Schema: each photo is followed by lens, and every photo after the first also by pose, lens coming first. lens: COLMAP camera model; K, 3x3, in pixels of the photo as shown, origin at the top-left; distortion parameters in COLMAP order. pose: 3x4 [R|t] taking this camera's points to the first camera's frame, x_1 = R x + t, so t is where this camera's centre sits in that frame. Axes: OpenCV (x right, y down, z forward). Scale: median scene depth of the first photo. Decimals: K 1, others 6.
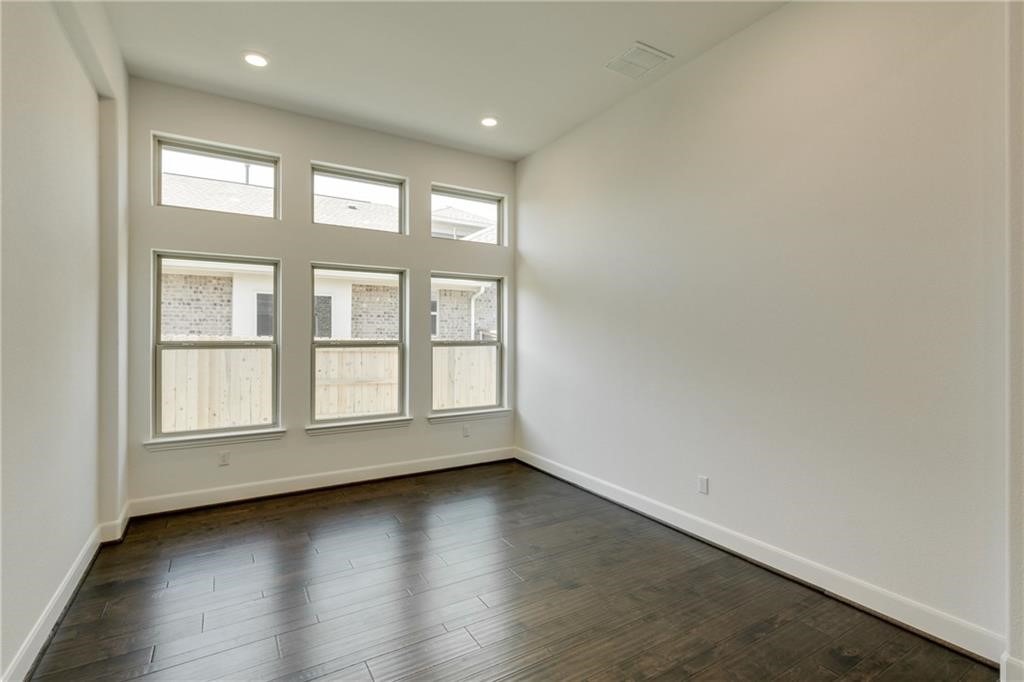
lens RADIAL K [[470.9, 0, 510.4], [0, 470.9, 334.0], [0, 0, 1]] dist [0.004399, 0.000298]
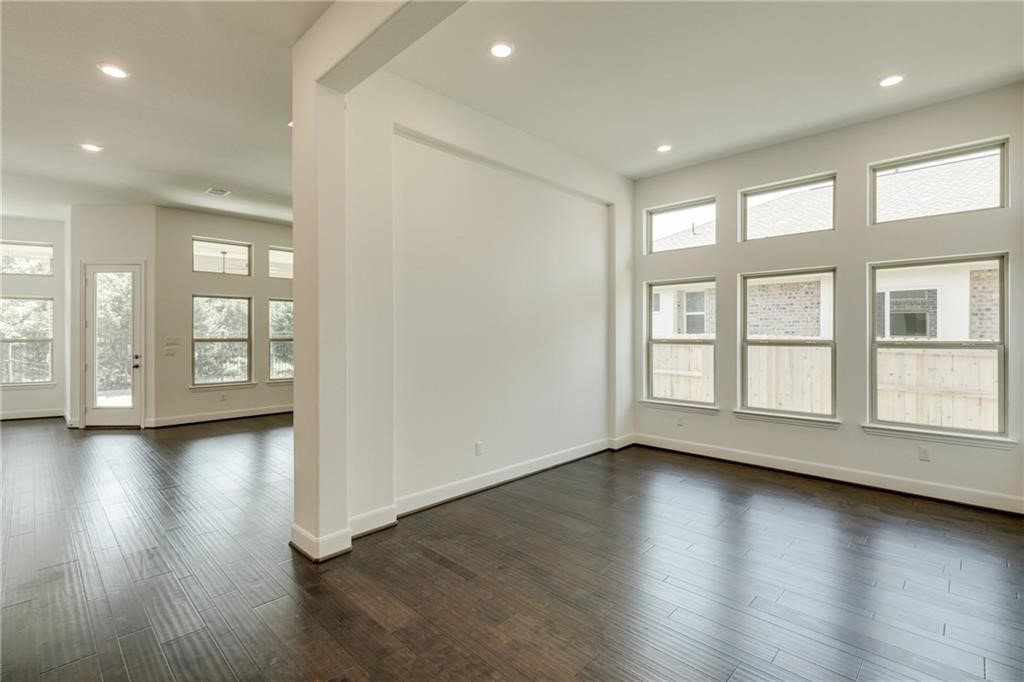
lens RADIAL K [[470.9, 0, 510.6], [0, 470.9, 338.3], [0, 0, 1]] dist [0.004399, 0.000298]
pose [[0.247162, 0.005649, -0.968958, 0.321372], [0.002749, 0.999975, 0.006531, 0.000965], [0.968970, -0.004278, 0.247140, 0.070560]]
